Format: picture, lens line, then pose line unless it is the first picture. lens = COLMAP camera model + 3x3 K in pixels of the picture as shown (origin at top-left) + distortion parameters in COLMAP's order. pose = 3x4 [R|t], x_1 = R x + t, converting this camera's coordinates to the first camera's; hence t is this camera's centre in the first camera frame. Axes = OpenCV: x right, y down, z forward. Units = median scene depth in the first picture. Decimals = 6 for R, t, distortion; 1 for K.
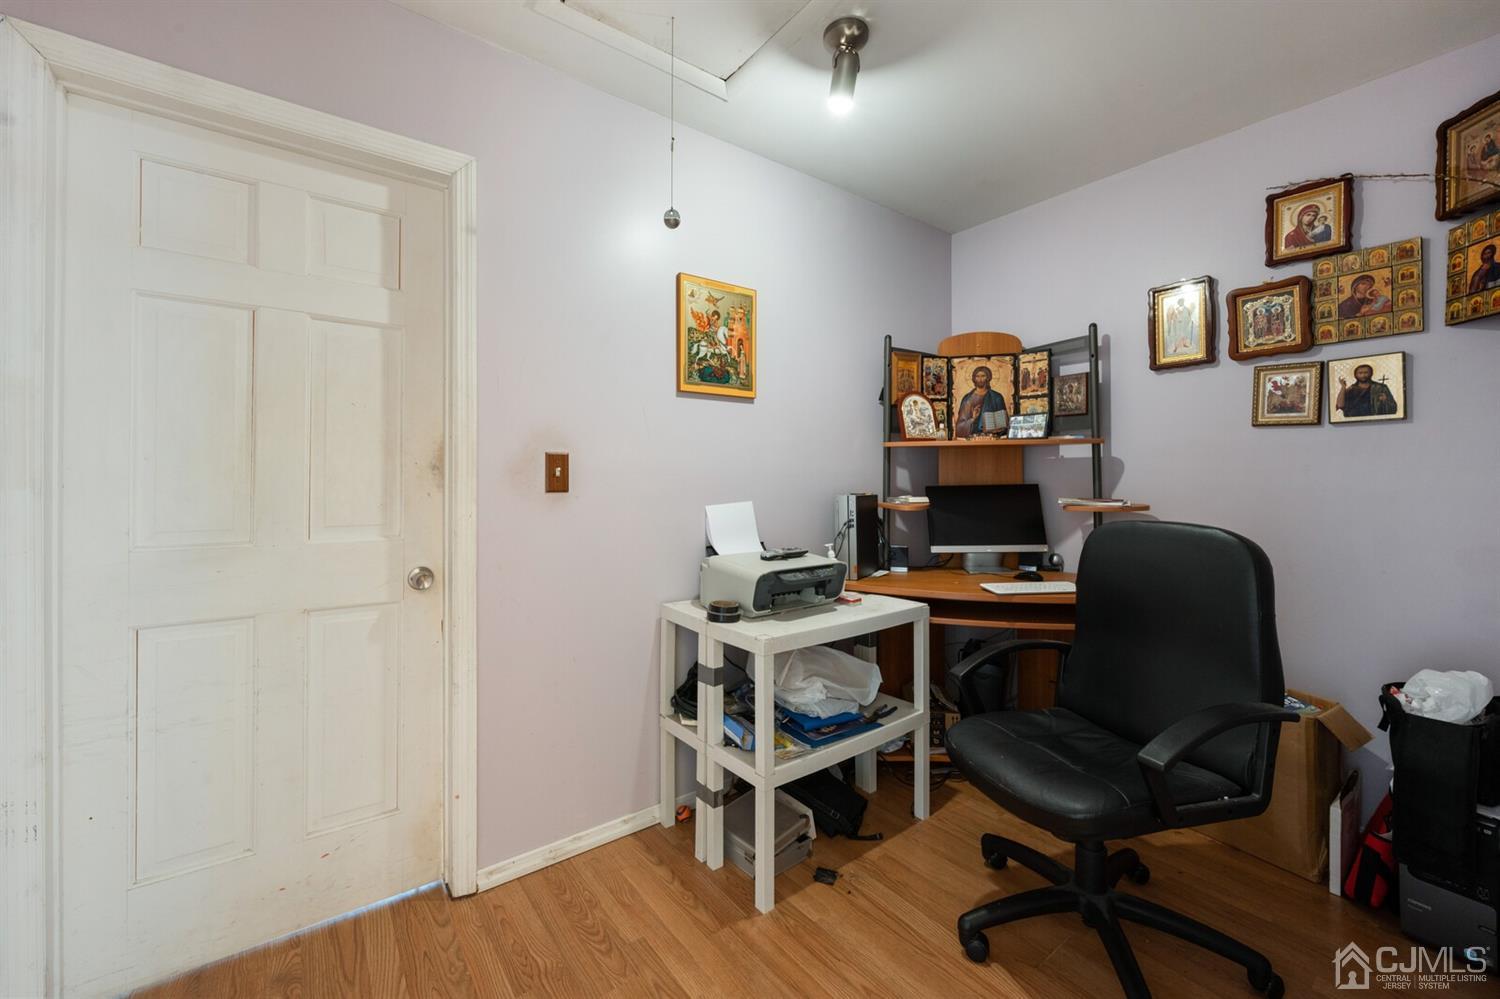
lens RADIAL K [[598.0, 0, 748.1], [0, 598.0, 476.3], [0, 0, 1]] dist [-0.000363, -0.000153]
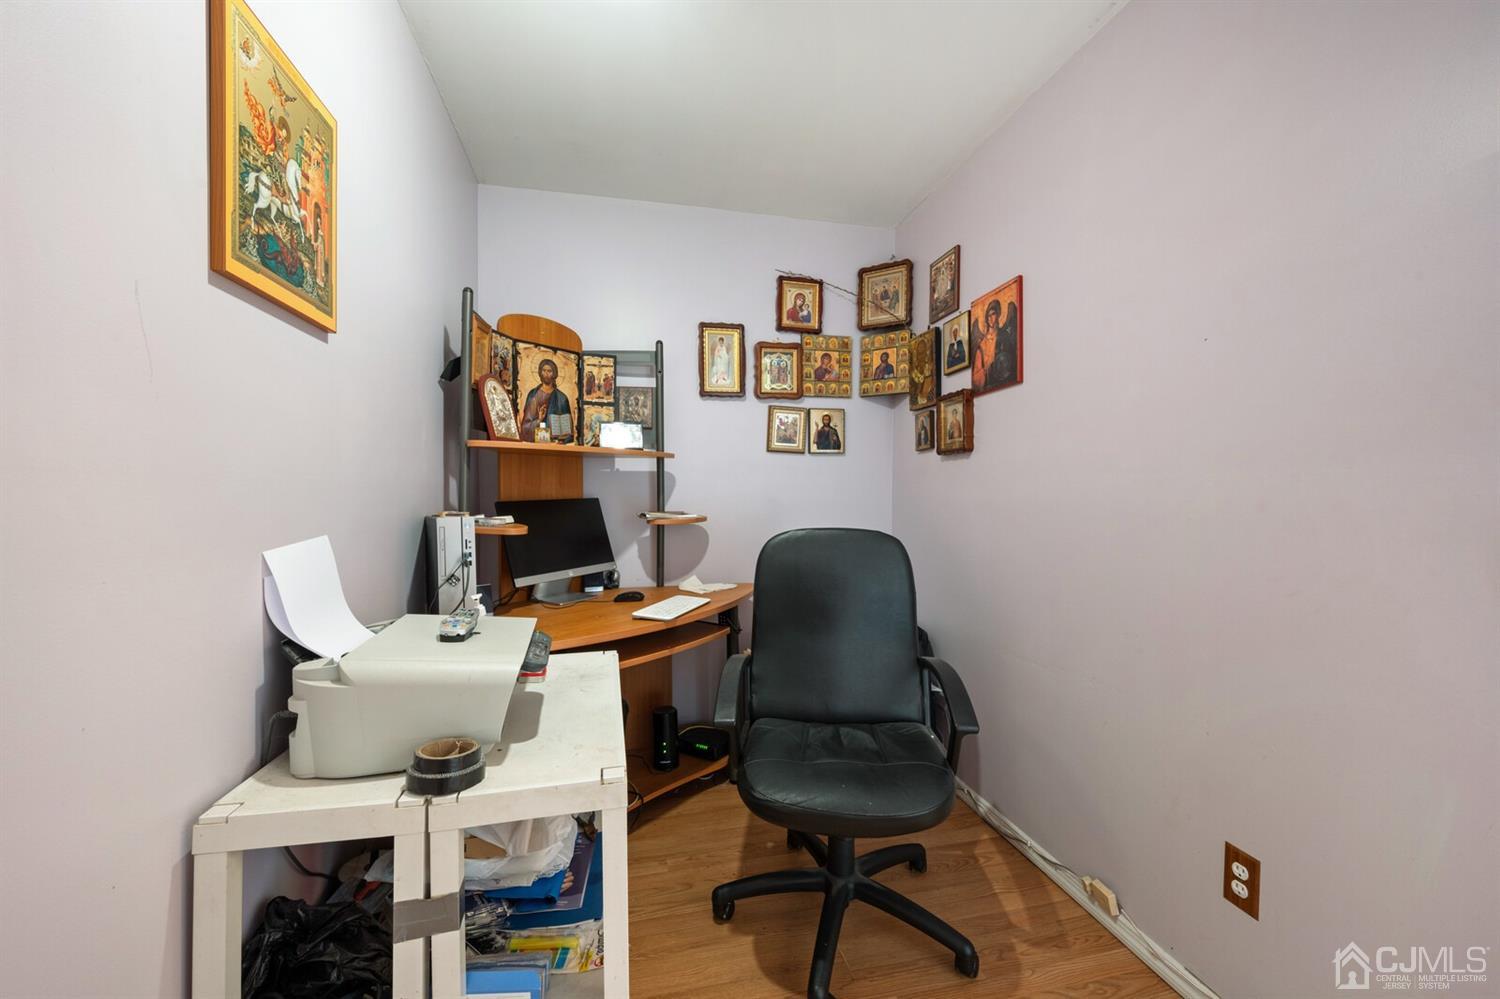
lens RADIAL K [[591.0, 0, 758.1], [0, 591.0, 497.3], [0, 0, 1]] dist [-0.000676, -0.000137]
pose [[0.412369, -0.005689, 0.910999, -0.316109], [-0.003005, 0.999967, 0.007605, 0.004889], [-0.911012, -0.005873, 0.412338, 0.489332]]
